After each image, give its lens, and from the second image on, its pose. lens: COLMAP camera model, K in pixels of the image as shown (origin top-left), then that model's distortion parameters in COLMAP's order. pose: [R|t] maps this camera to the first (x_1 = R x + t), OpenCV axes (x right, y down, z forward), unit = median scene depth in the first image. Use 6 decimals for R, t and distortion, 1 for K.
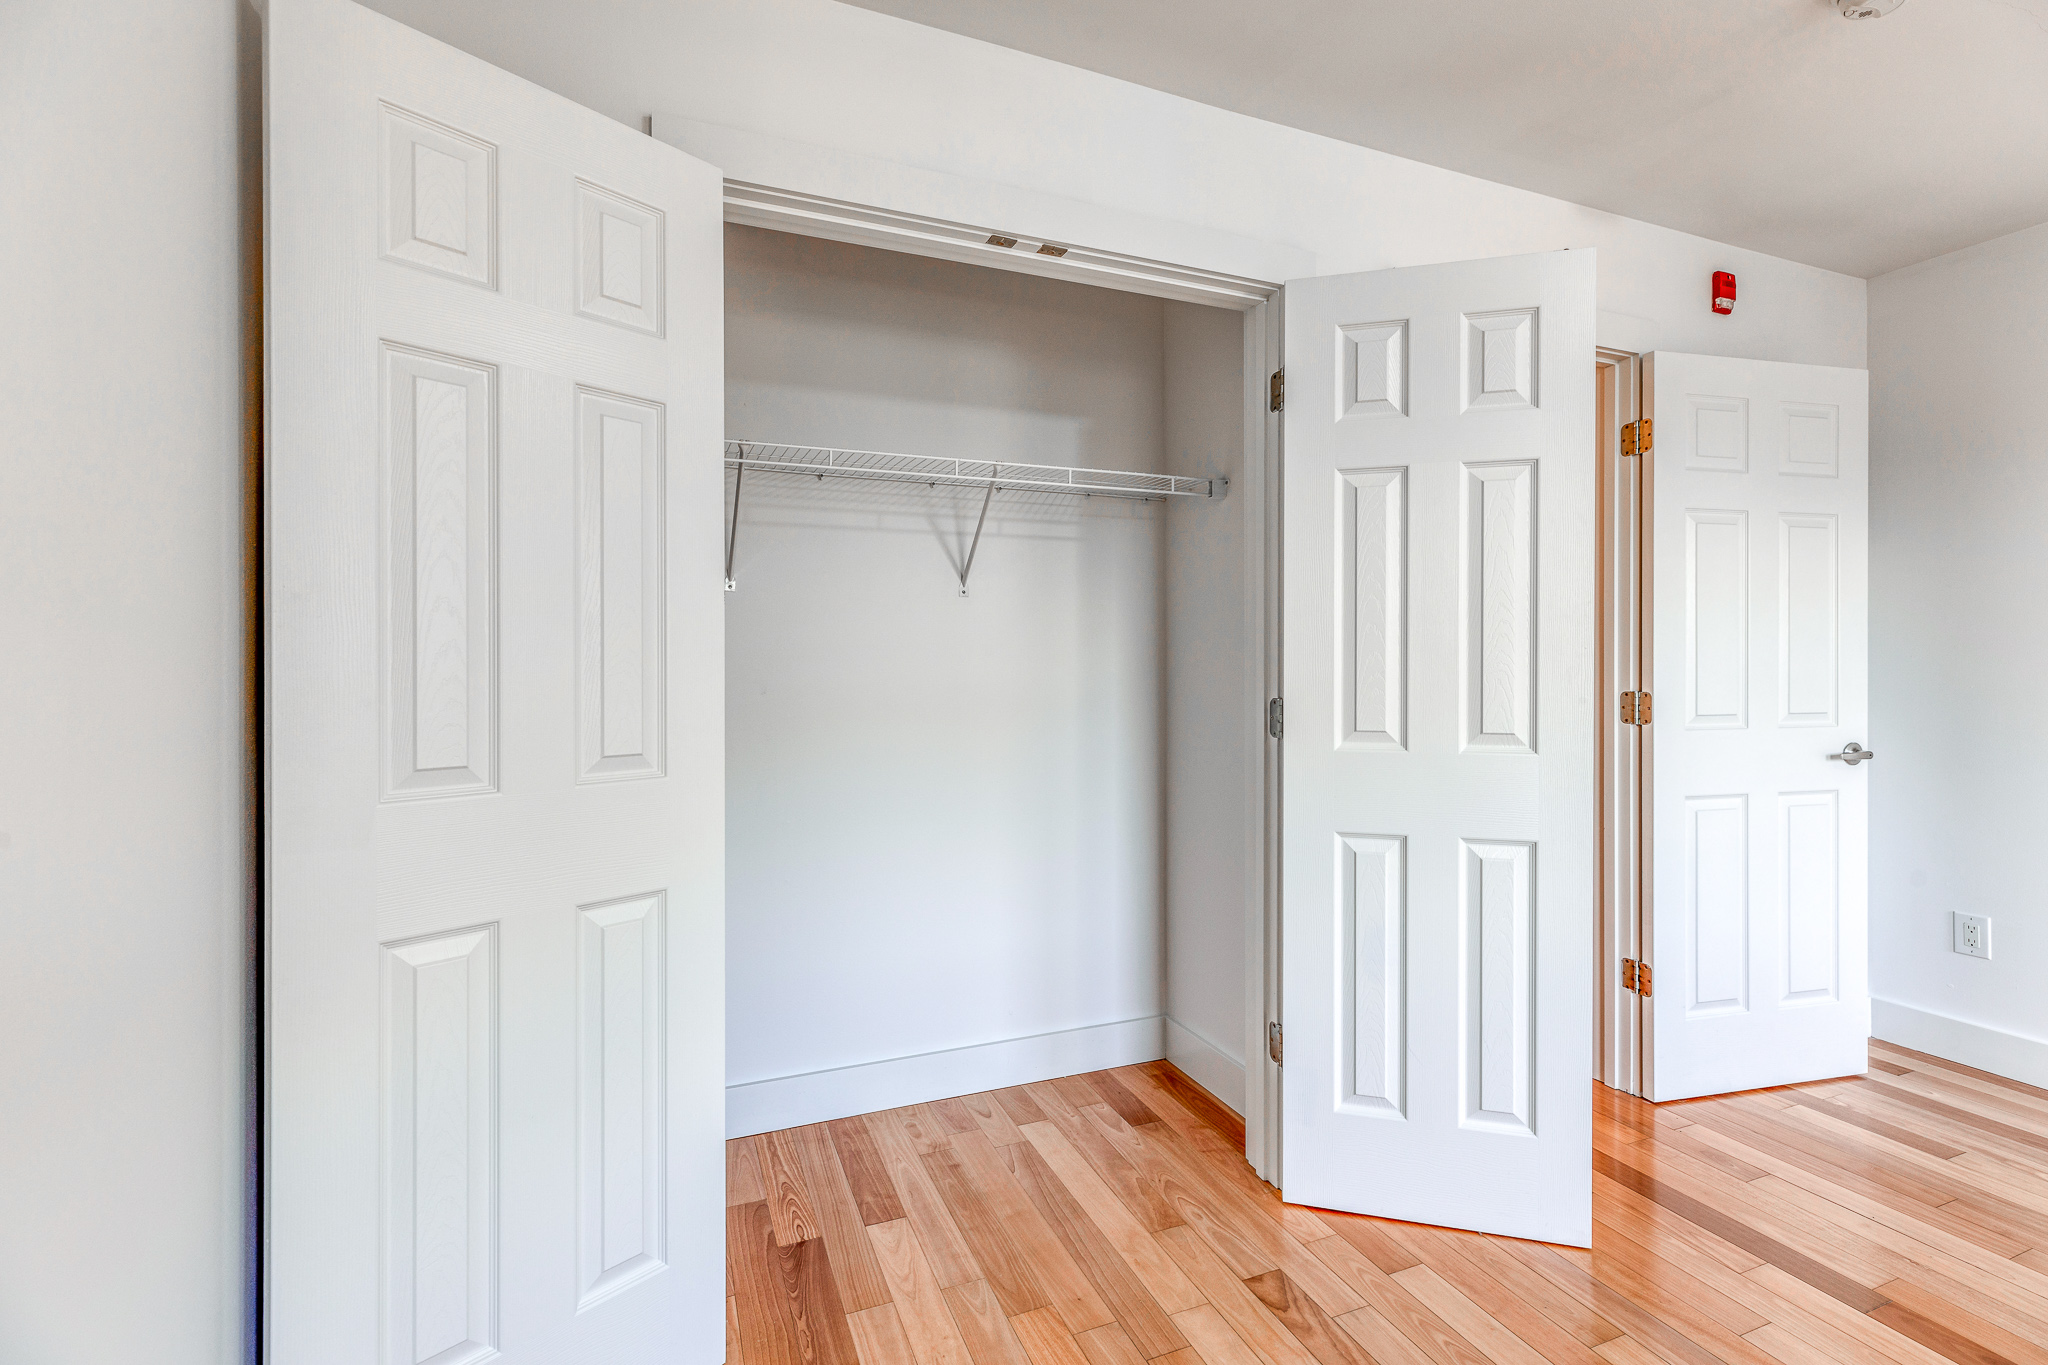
lens RADIAL K [[921.9, 0, 1042.7], [0, 921.9, 671.6], [0, 0, 1]] dist [0.007178, -0.001383]
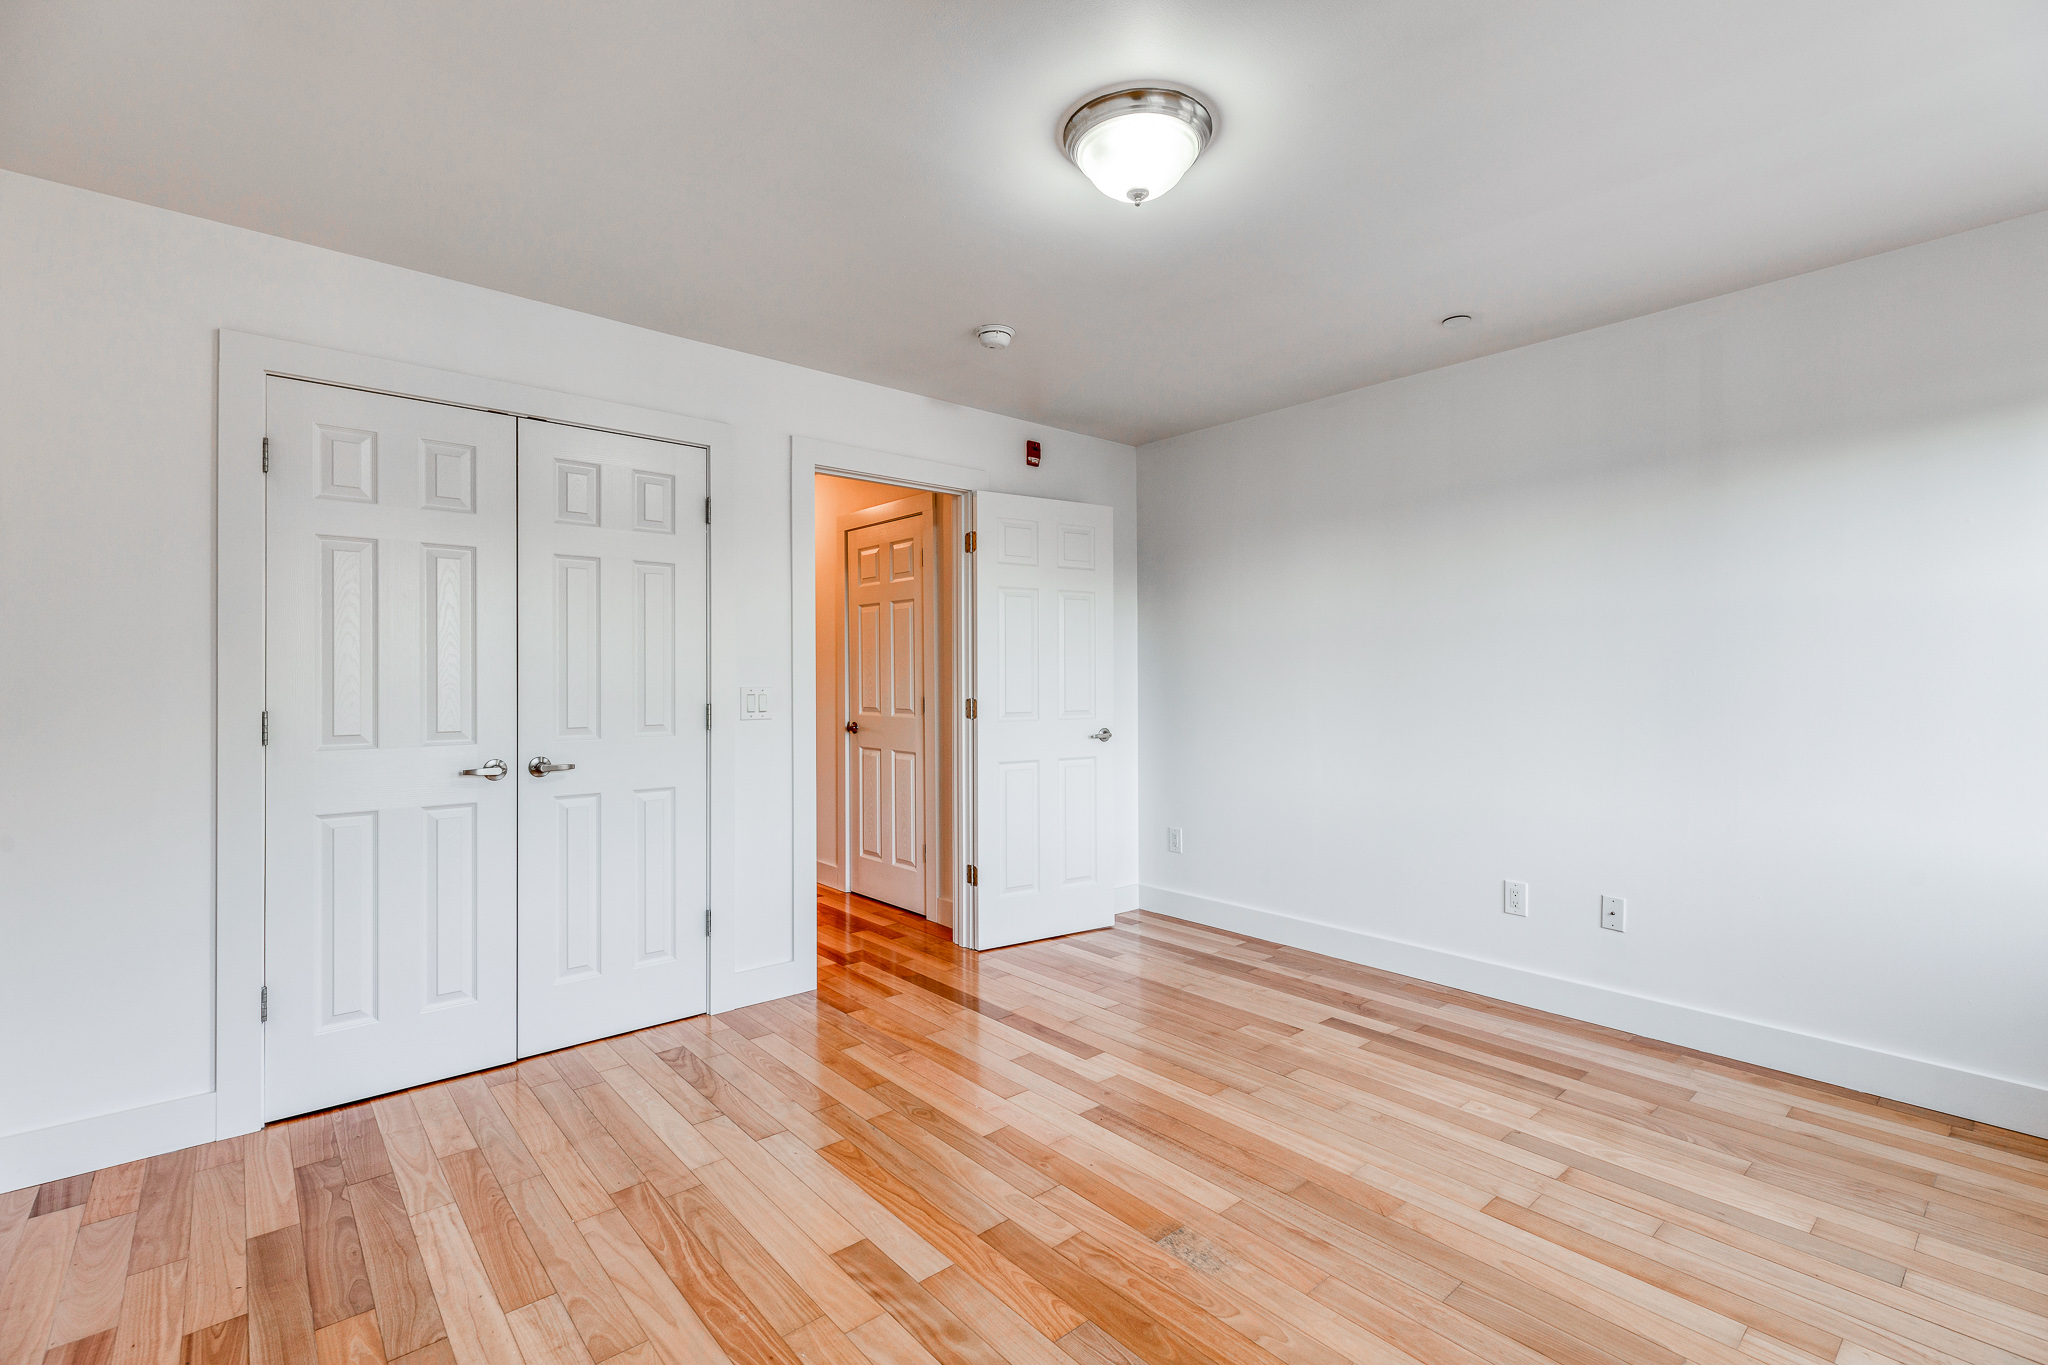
lens RADIAL K [[921.9, 0, 1046.3], [0, 921.9, 678.4], [0, 0, 1]] dist [0.007178, -0.001383]
pose [[0.944763, 0.001887, 0.327750, 0.235197], [-0.000768, 0.999993, -0.003543, -0.007887], [-0.327754, 0.003096, 0.944758, -0.564464]]
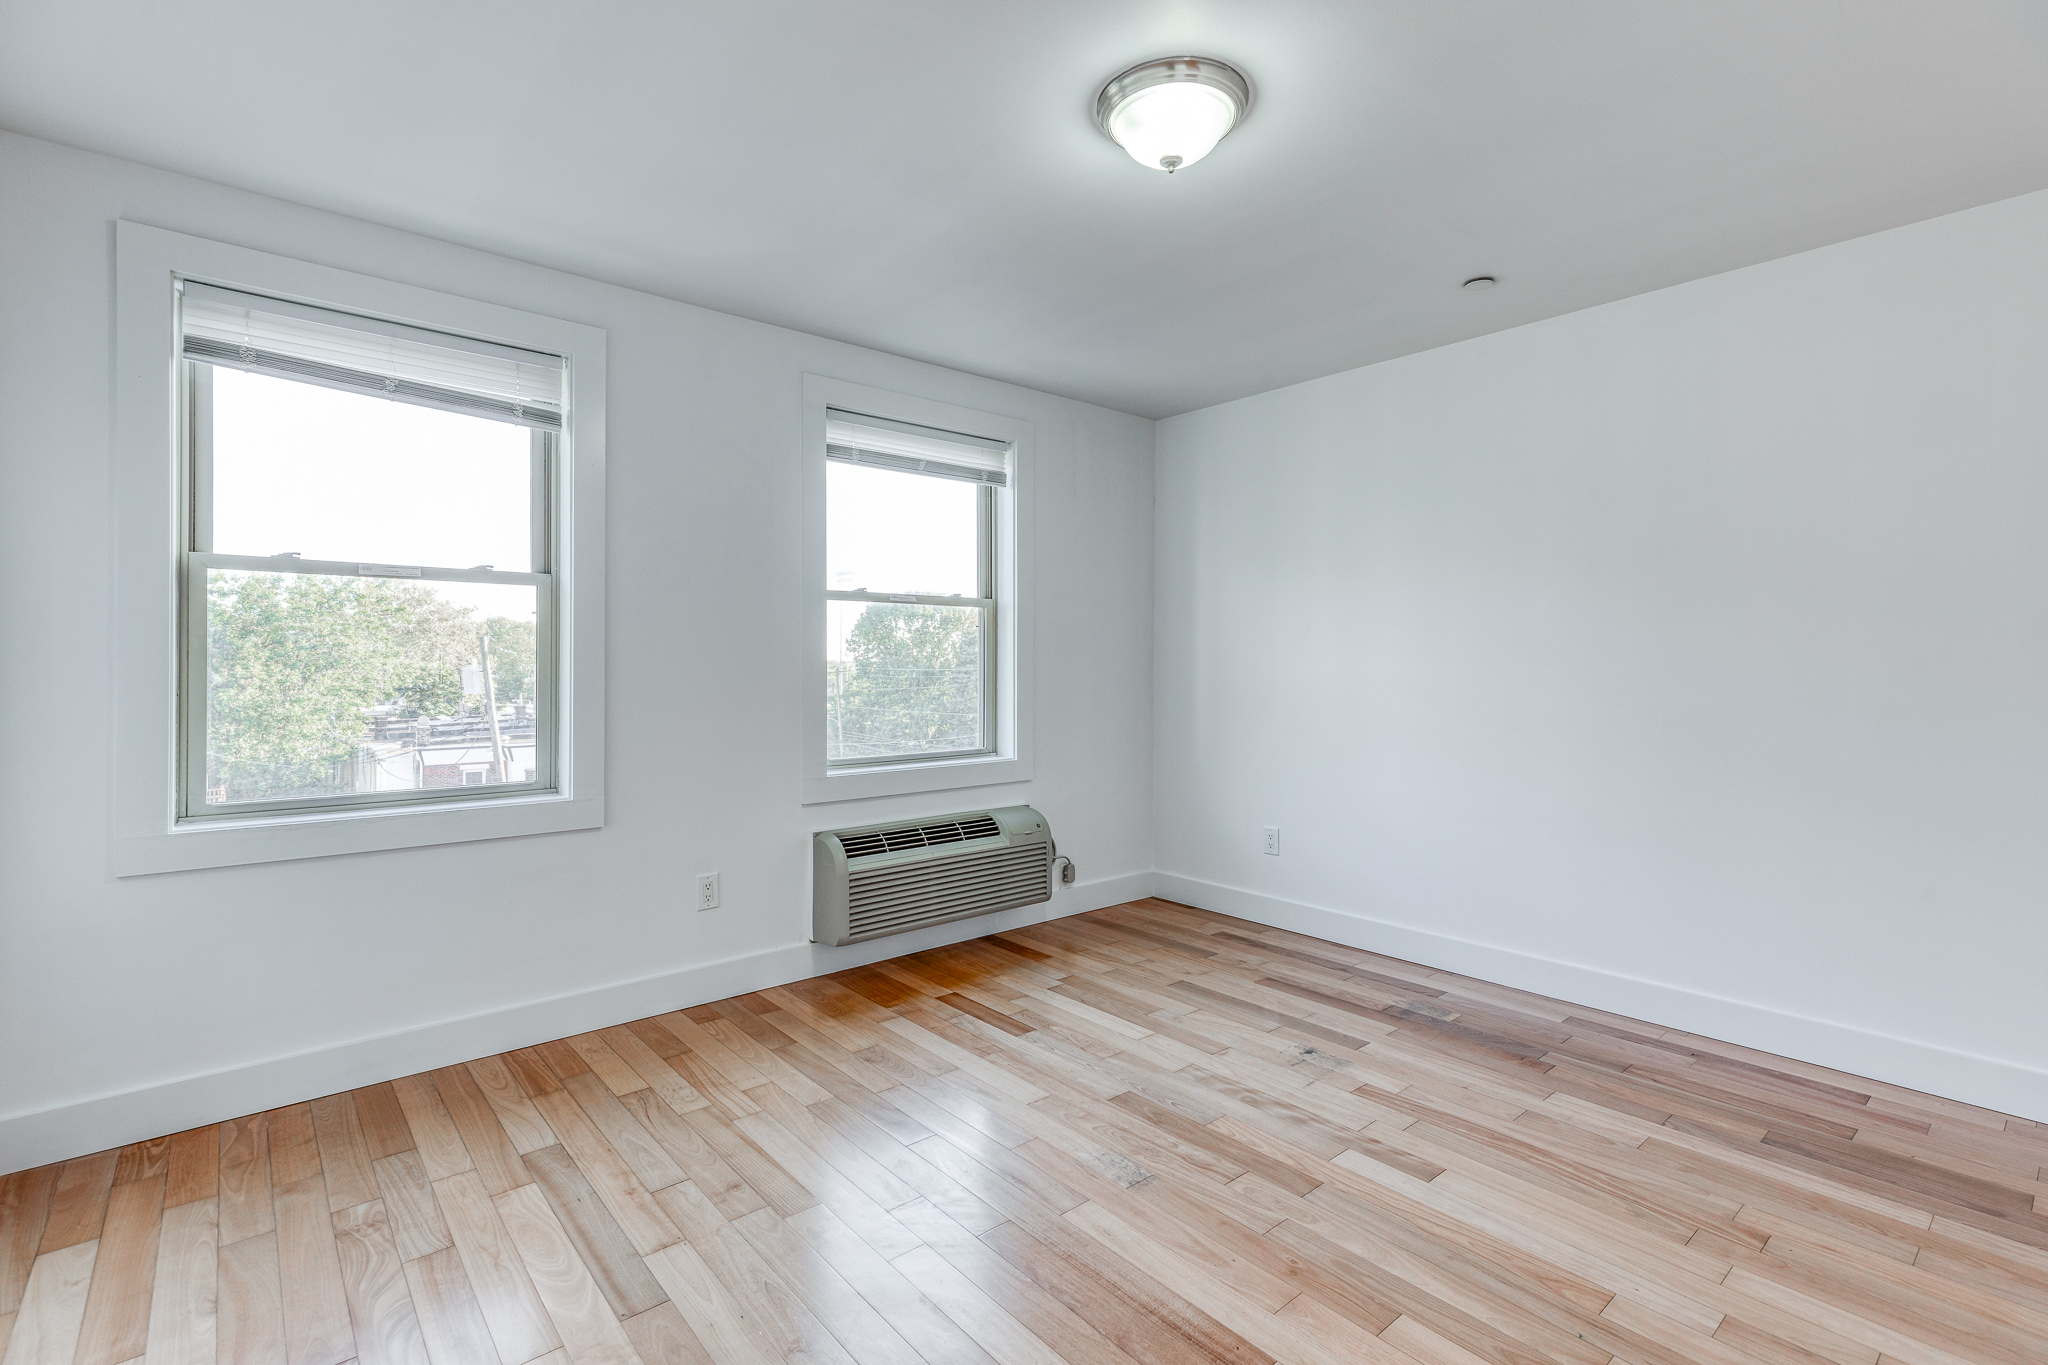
lens RADIAL K [[921.9, 0, 1030.2], [0, 921.9, 666.7], [0, 0, 1]] dist [0.007178, -0.001383]
pose [[-0.952739, 0.004266, -0.303761, 0.942371], [0.002351, 0.999975, 0.006670, -0.006741], [0.303782, 0.005641, -0.952725, 0.912063]]
